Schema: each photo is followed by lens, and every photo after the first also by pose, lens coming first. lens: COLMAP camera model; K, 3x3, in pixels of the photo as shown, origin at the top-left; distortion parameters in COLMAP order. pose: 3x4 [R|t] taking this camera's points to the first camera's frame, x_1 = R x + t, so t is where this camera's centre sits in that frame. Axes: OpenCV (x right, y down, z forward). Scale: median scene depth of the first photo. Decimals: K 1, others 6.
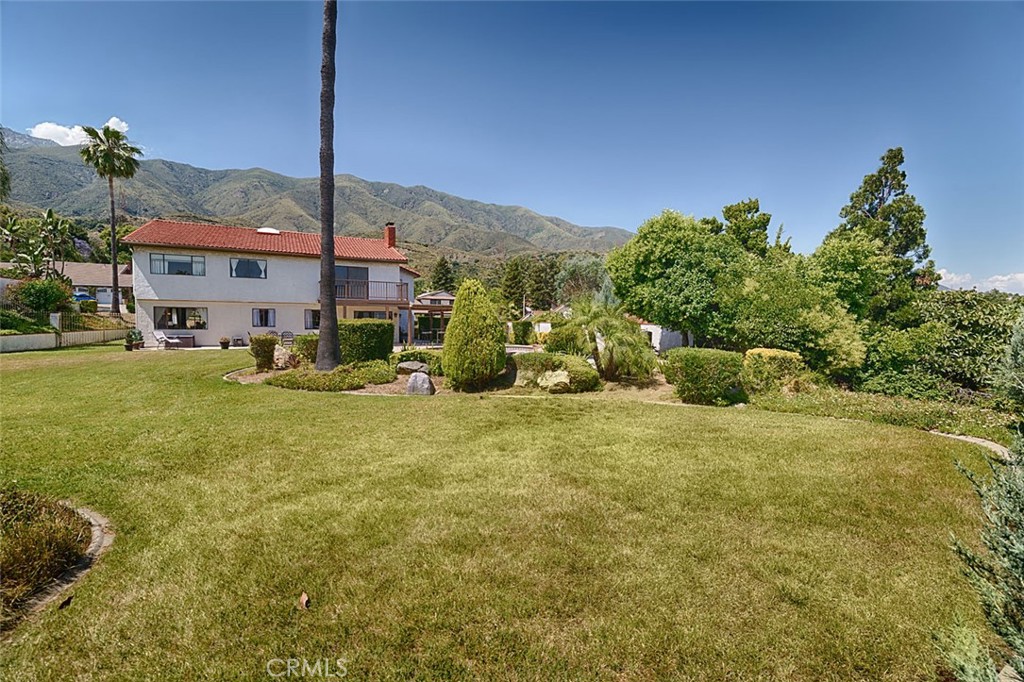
lens RADIAL K [[443.0, 0, 507.2], [0, 443.0, 341.6], [0, 0, 1]] dist [0.000188, 0.000013]
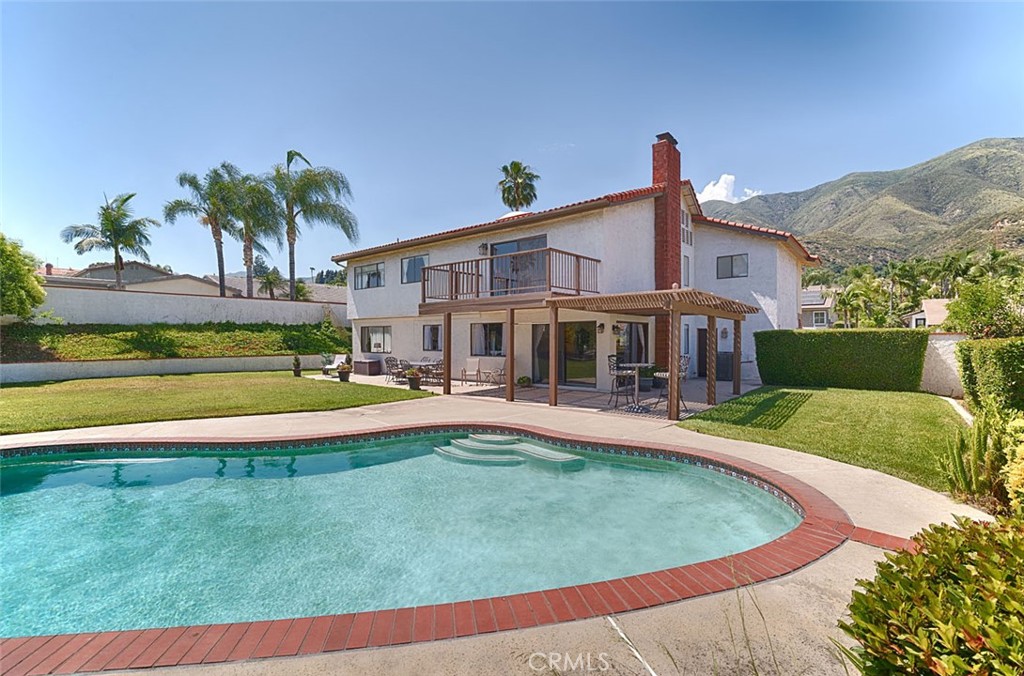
lens RADIAL K [[448.6, 0, 512.0], [0, 448.6, 338.0], [0, 0, 1]] dist [0.017581, -0.005324]
pose [[0.414511, -0.006929, -0.910018, 0.135490], [-0.038491, 0.998943, -0.025139, -0.042718], [0.909230, 0.045448, 0.413806, 0.858474]]
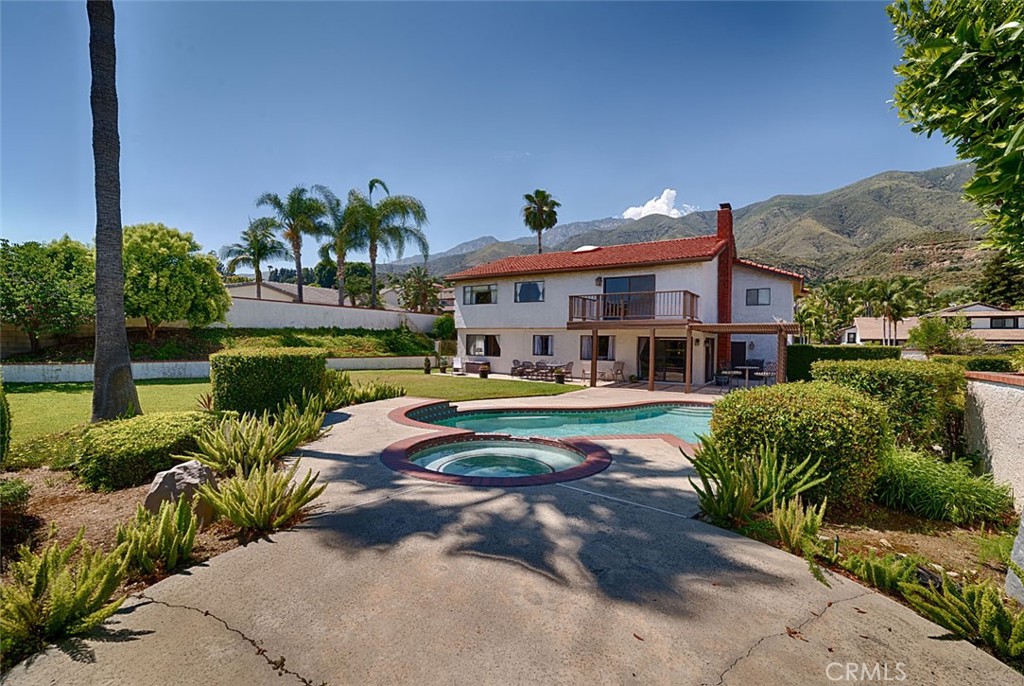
lens RADIAL K [[443.0, 0, 507.2], [0, 443.0, 343.6], [0, 0, 1]] dist [0.000188, 0.000013]
pose [[0.501524, 0.005797, -0.865125, 0.191987], [-0.055020, 0.998167, -0.025207, -0.032113], [0.863393, 0.060241, 0.500923, 0.511642]]
